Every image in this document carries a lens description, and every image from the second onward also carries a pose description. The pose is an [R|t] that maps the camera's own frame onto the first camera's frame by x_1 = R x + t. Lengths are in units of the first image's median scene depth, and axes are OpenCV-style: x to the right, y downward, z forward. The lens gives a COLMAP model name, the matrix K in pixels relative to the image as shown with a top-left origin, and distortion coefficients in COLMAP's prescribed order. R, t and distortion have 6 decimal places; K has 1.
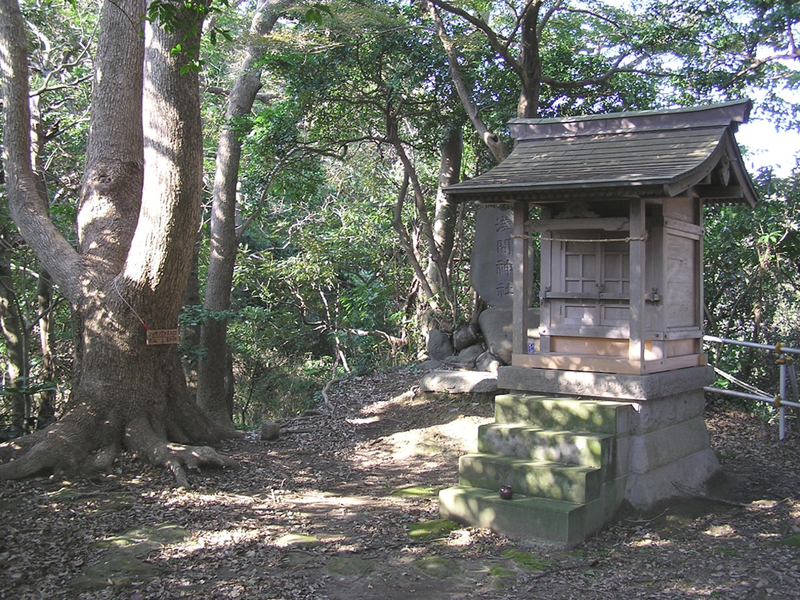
lens RADIAL K [[959.1, 0, 400.0], [0, 959.1, 299.9], [0, 0, 1]] dist [0.047711, 0.000000]
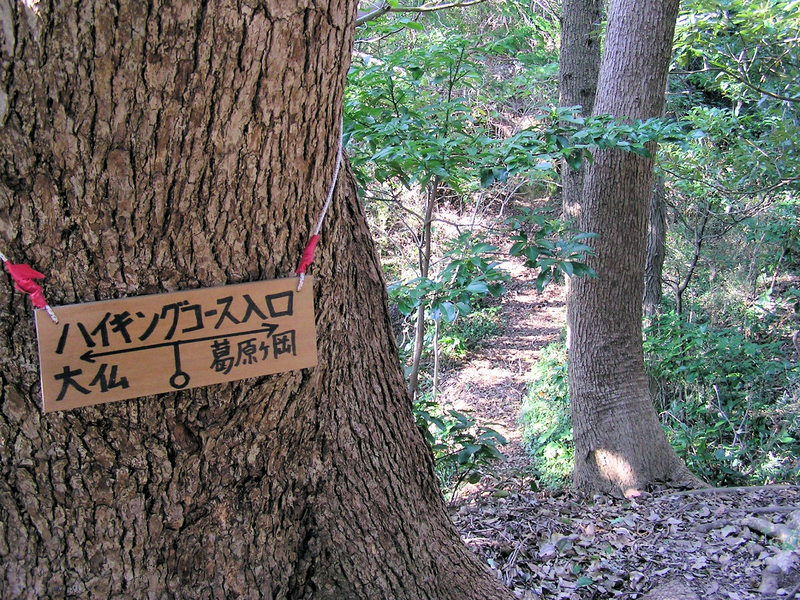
lens RADIAL K [[959.1, 0, 400.0], [0, 959.1, 299.7], [0, 0, 1]] dist [0.047711, 0.000000]
pose [[0.905920, 0.073958, -0.416940, -0.091629], [0.012440, 0.979556, 0.200786, 0.002374], [0.423266, -0.187083, 0.886480, 0.515798]]
